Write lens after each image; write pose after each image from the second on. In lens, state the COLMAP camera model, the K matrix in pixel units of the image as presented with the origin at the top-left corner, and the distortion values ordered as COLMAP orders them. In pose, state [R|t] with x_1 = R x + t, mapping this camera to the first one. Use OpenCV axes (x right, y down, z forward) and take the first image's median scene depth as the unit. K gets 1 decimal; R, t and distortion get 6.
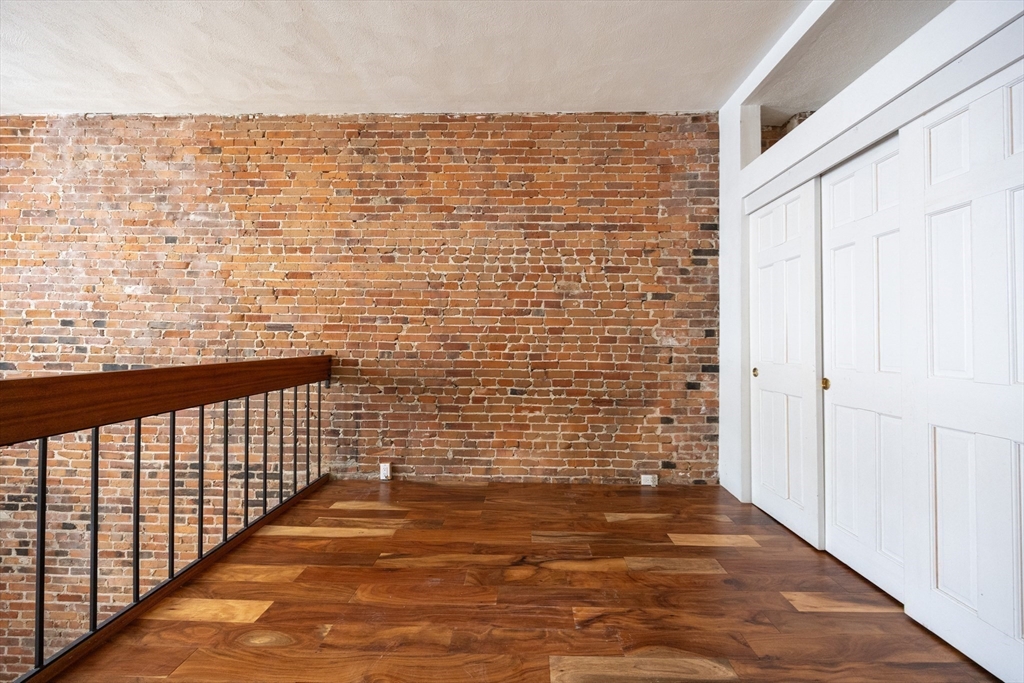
lens RADIAL K [[402.8, 0, 520.1], [0, 402.8, 333.1], [0, 0, 1]] dist [-0.003876, 0.000028]
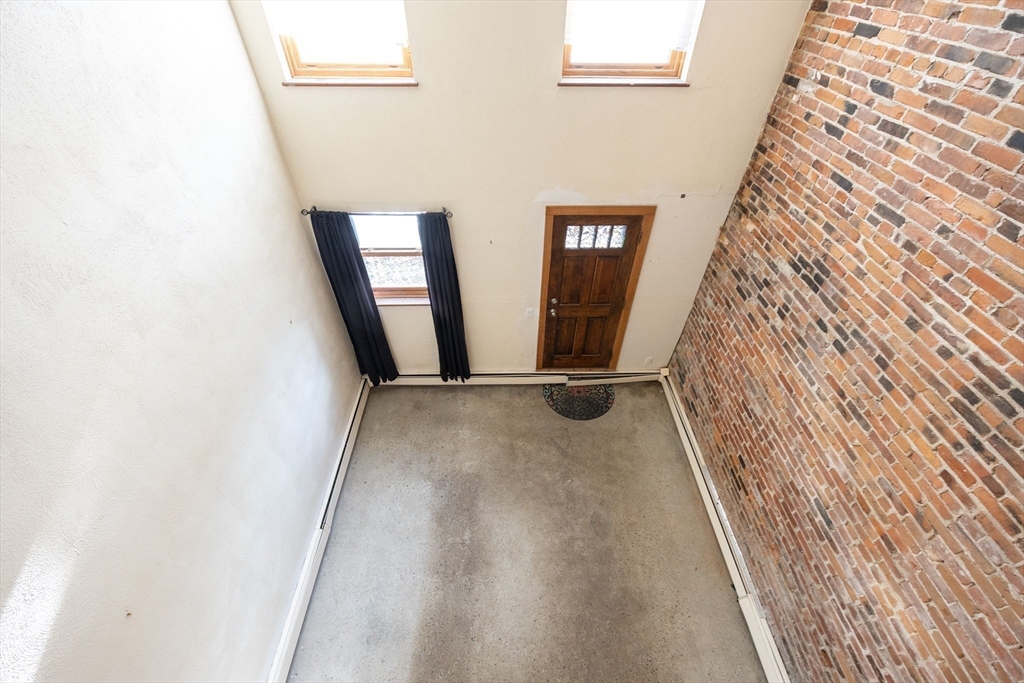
lens RADIAL K [[413.7, 0, 513.5], [0, 413.7, 341.3], [0, 0, 1]] dist [-0.002103, -0.000774]
pose [[0.036214, 0.683860, -0.728714, -0.492435], [0.013858, 0.728778, 0.684609, -0.098786], [0.999248, -0.034891, 0.016915, 0.332606]]
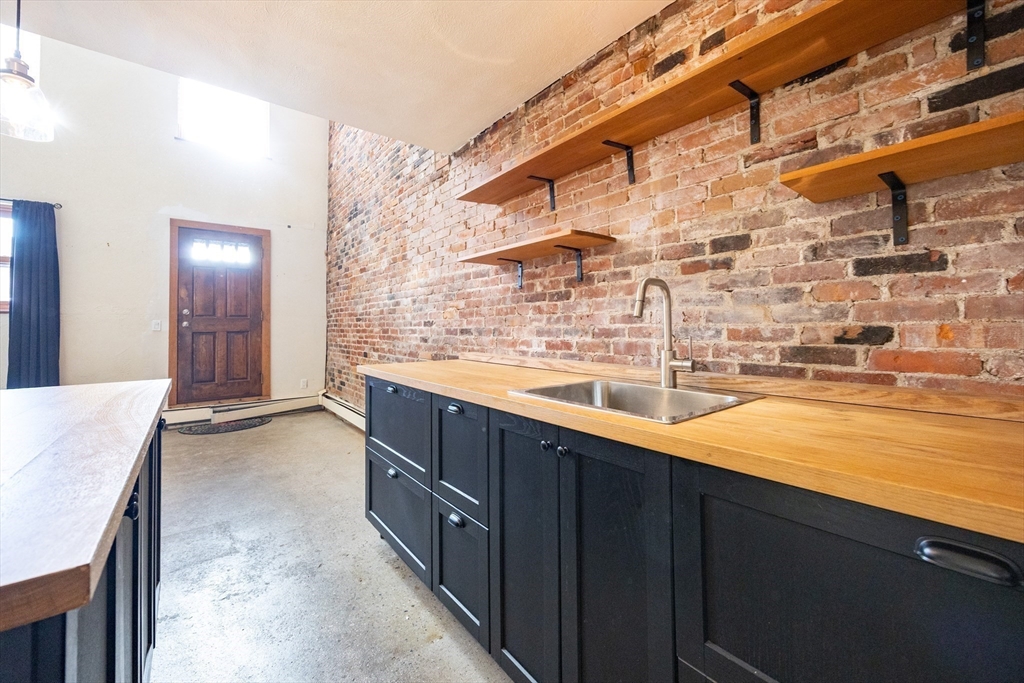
lens RADIAL K [[402.8, 0, 518.6], [0, 402.8, 316.8], [0, 0, 1]] dist [-0.002020, -0.000493]
pose [[0.637457, -0.031350, -0.769848, 0.345243], [0.027769, 0.999458, -0.017707, 0.865436], [0.769986, -0.010090, 0.637982, 0.501008]]
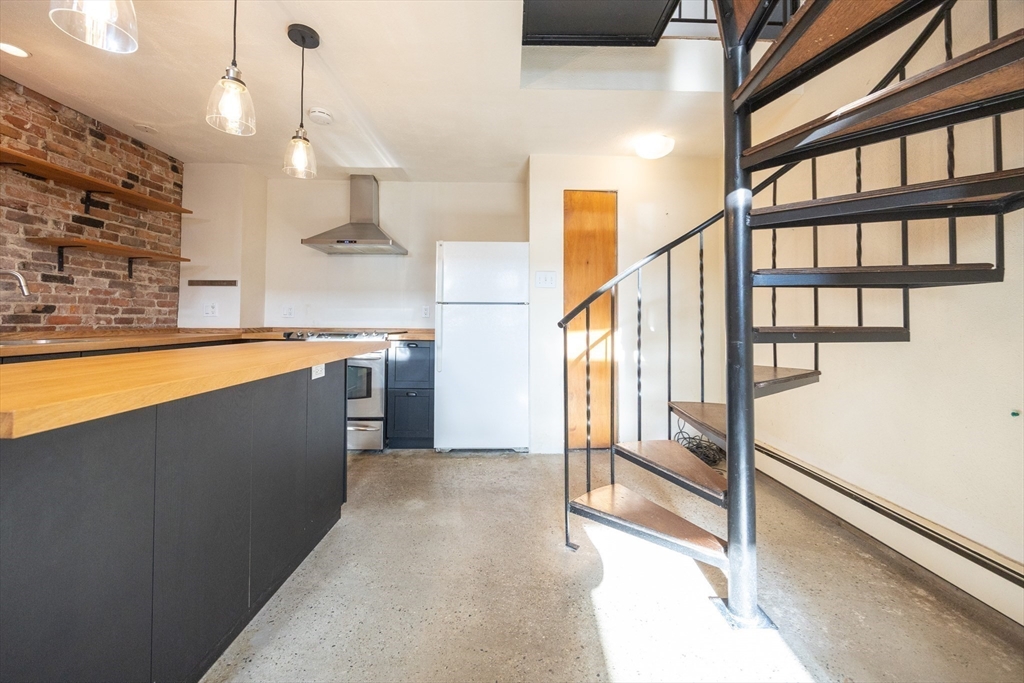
lens RADIAL K [[407.1, 0, 517.5], [0, 407.1, 309.5], [0, 0, 1]] dist [-0.000190, -0.000321]
pose [[-0.031700, 0.018395, 0.999328, -0.561021], [-0.023272, 0.999546, -0.019137, 0.878688], [-0.999226, -0.023863, -0.031258, 0.070057]]
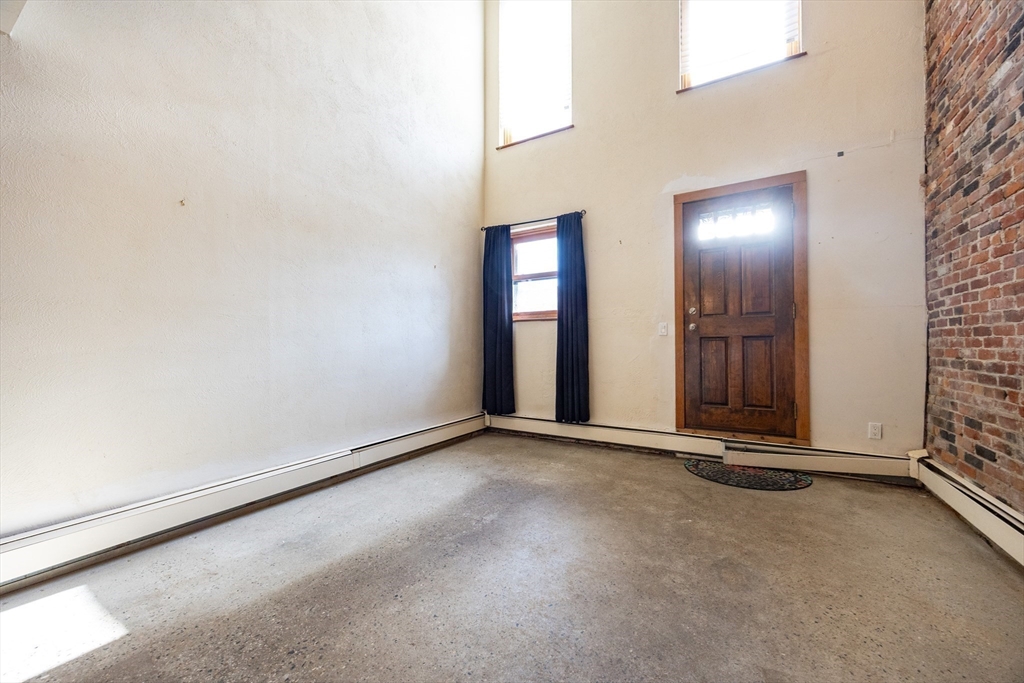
lens RADIAL K [[391.8, 0, 516.9], [0, 391.8, 344.0], [0, 0, 1]] dist [-0.002417, -0.000314]
pose [[-0.498798, -0.007577, -0.866685, -0.376311], [0.018013, 0.999655, -0.019107, 0.894680], [0.866531, -0.025142, -0.498490, 0.626791]]
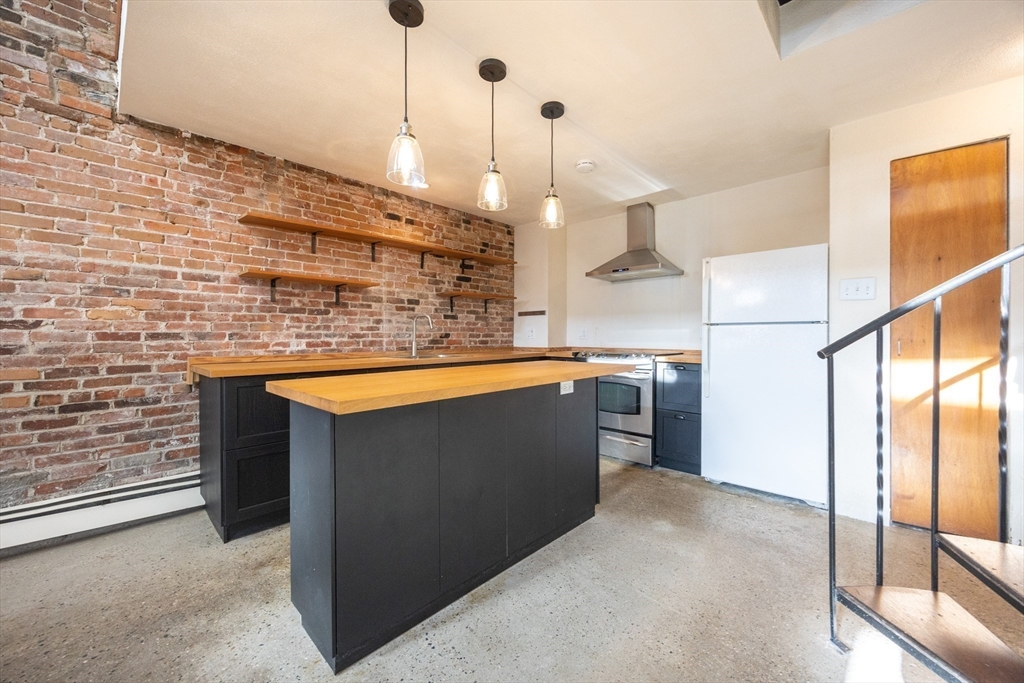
lens RADIAL K [[395.0, 0, 515.7], [0, 395.0, 338.6], [0, 0, 1]] dist [-0.001782, -0.000264]
pose [[0.675134, -0.014389, 0.737555, -0.525168], [-0.006250, 0.999662, 0.025224, 0.860236], [-0.737669, -0.021639, 0.674816, -0.060487]]
